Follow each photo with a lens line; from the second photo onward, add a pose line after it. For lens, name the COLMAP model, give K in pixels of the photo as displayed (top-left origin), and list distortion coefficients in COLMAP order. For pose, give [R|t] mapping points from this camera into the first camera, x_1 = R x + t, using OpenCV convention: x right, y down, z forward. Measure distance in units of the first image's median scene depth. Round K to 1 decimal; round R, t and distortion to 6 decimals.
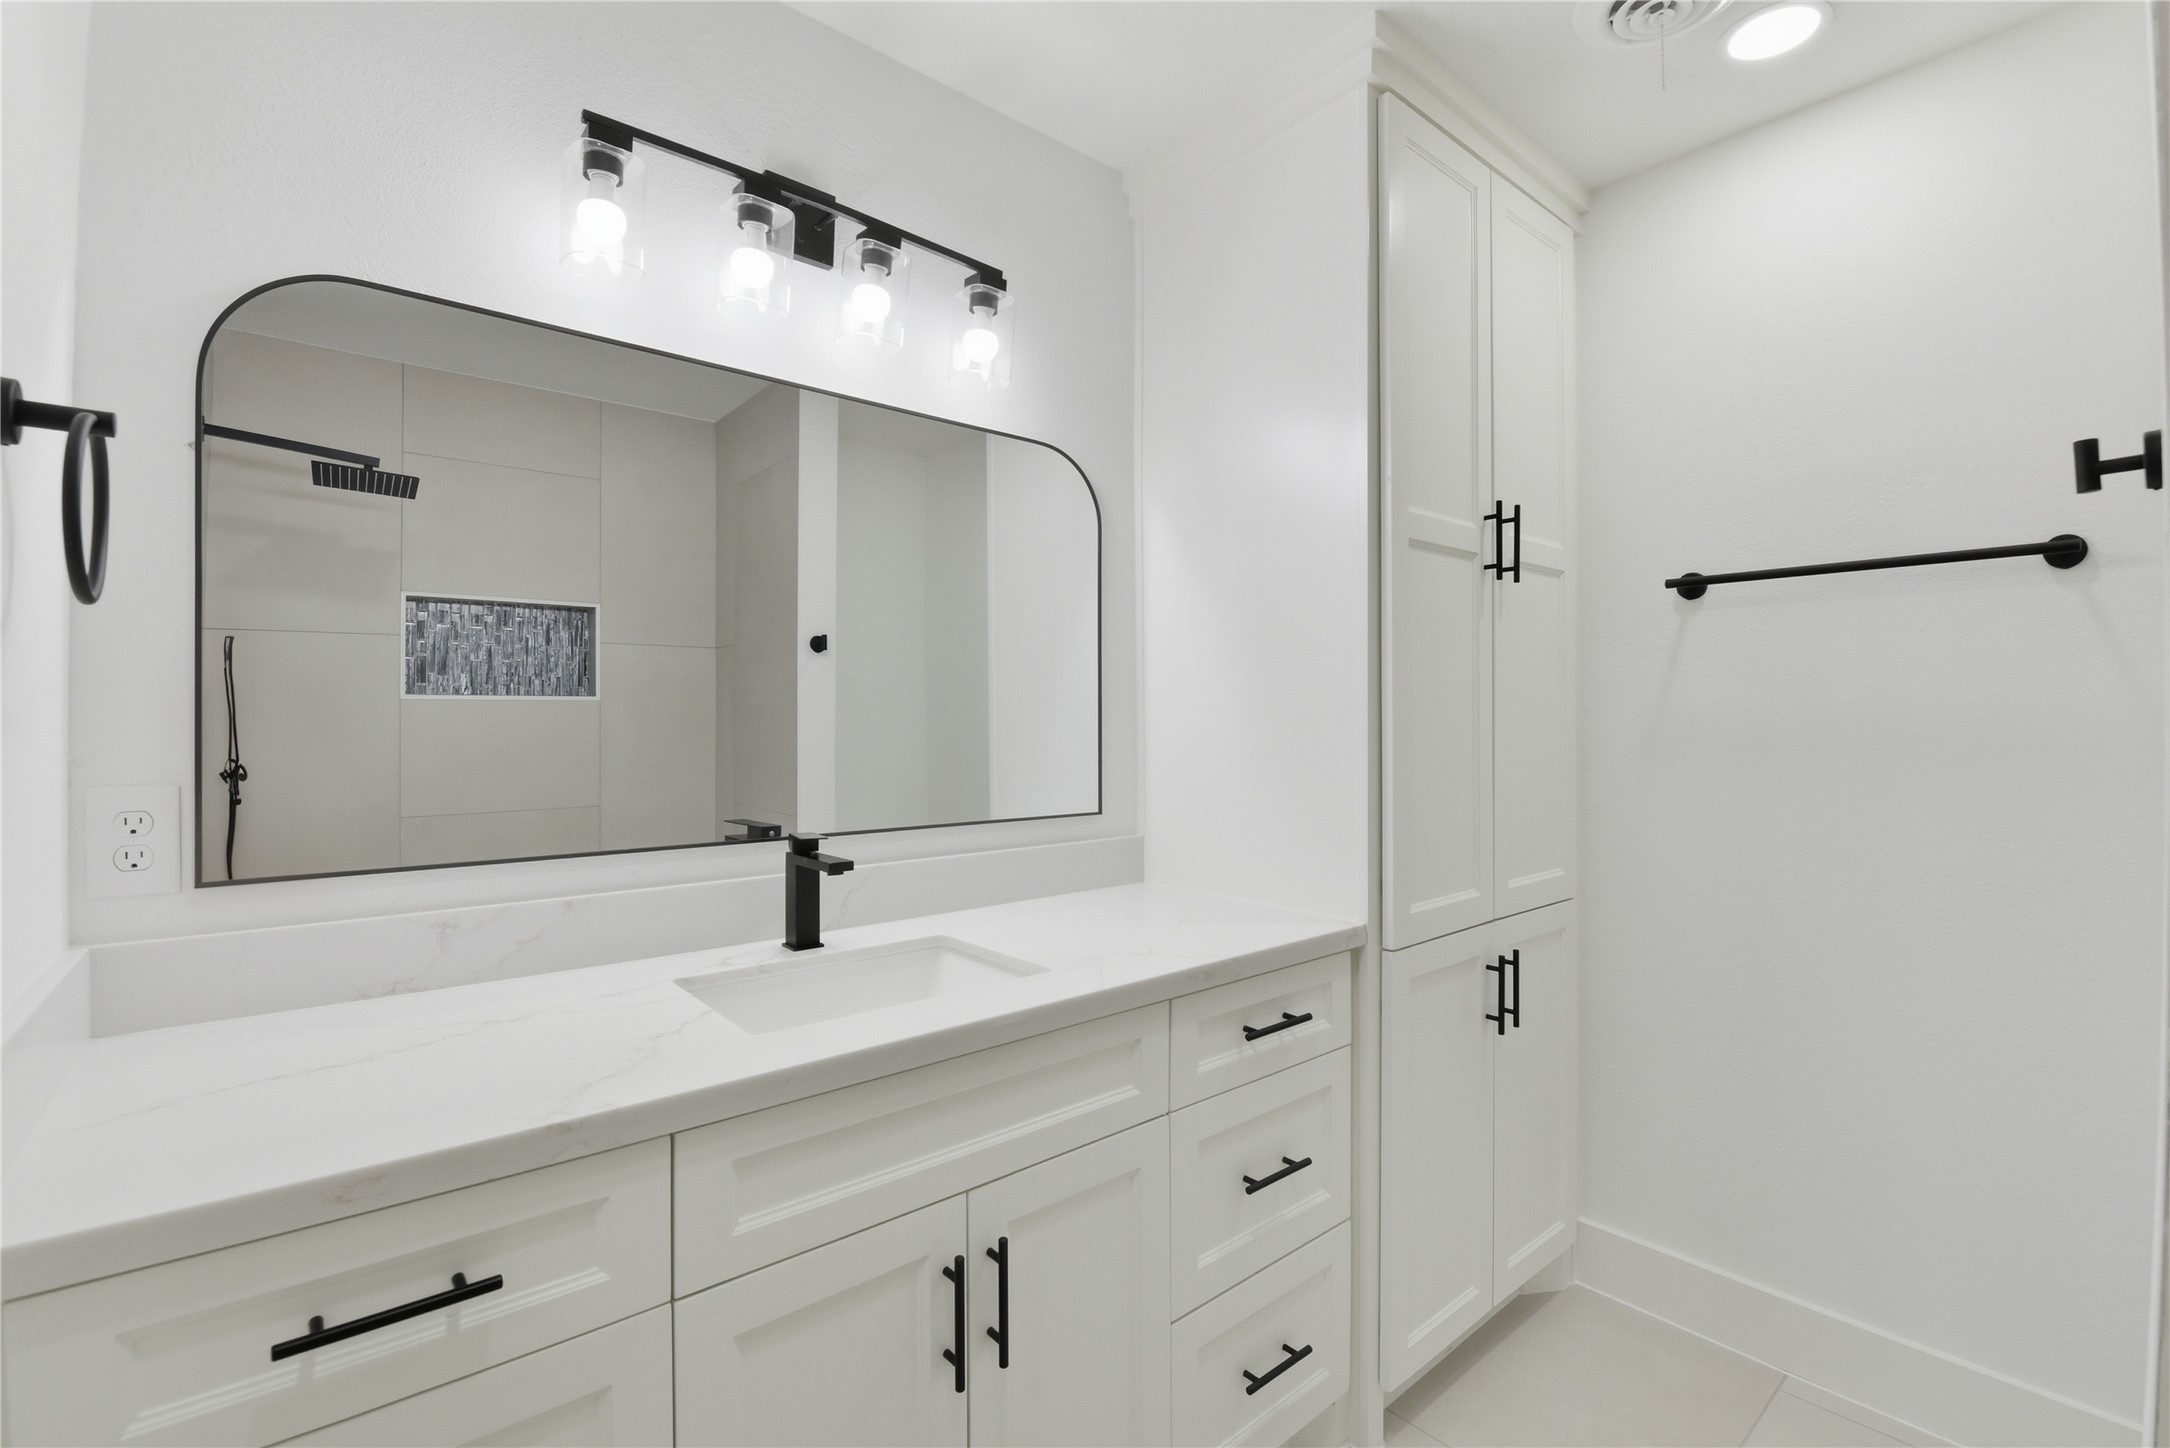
lens RADIAL K [[949.7, 0, 1082.8], [0, 949.7, 720.8], [0, 0, 1]] dist [-0.007117, -0.004886]
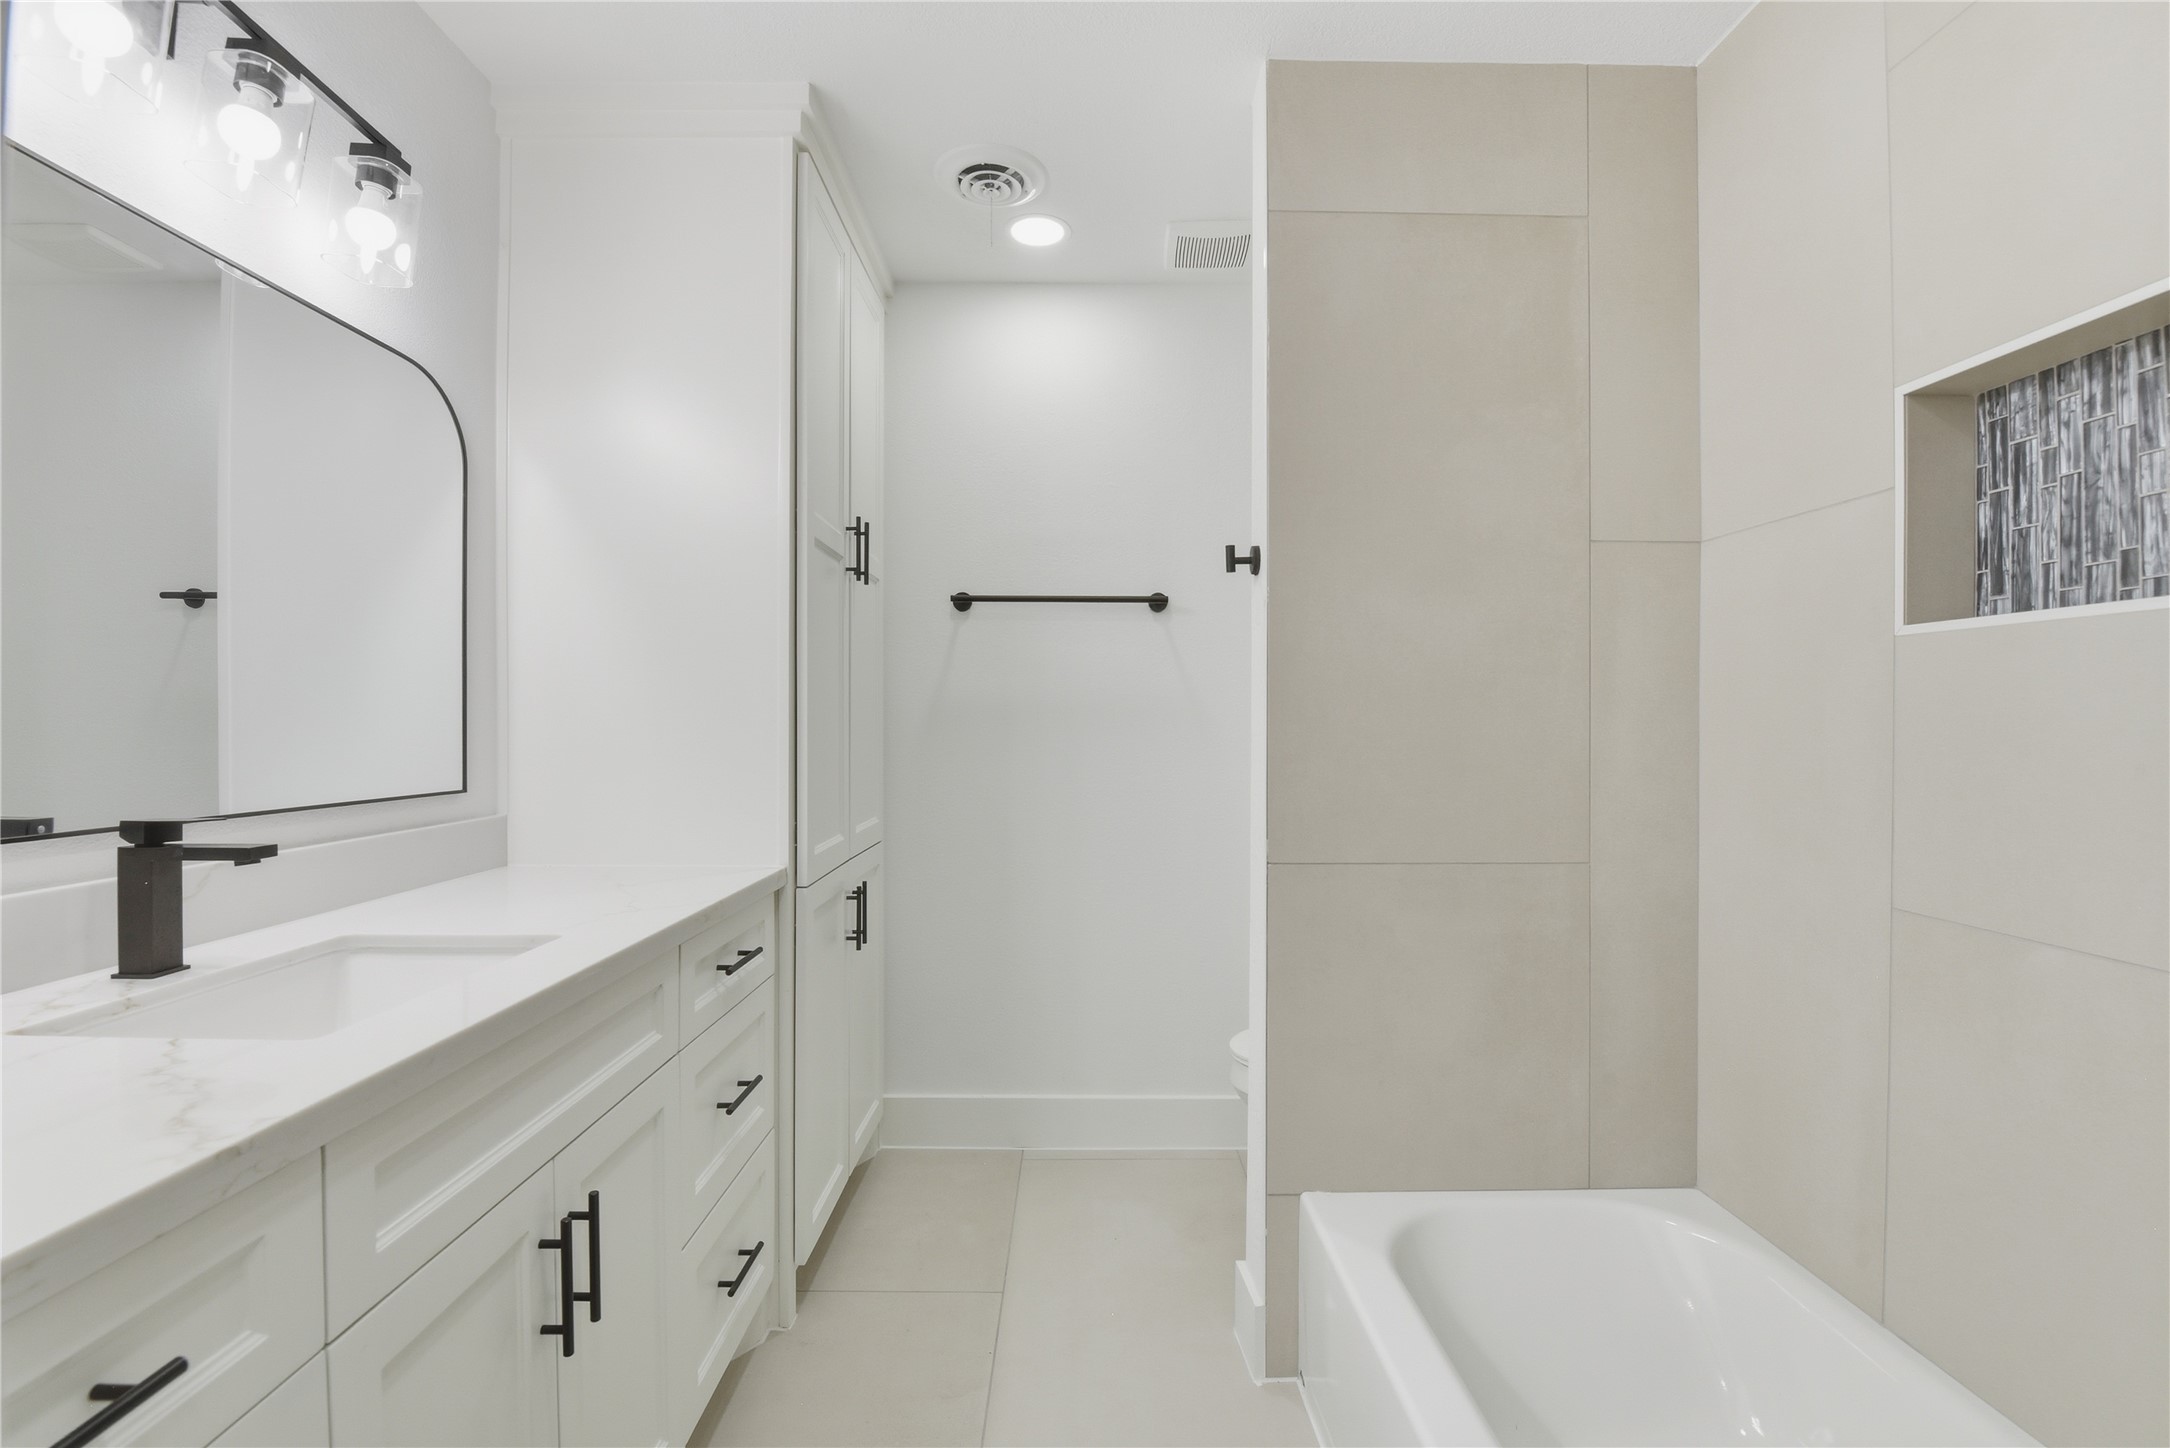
lens RADIAL K [[949.7, 0, 1084.7], [0, 949.7, 724.6], [0, 0, 1]] dist [-0.007117, -0.004886]
pose [[0.640485, 0.000630, 0.767971, -0.359595], [-0.003079, 0.999994, 0.001748, 0.038909], [-0.767965, -0.003484, 0.640483, -0.015713]]
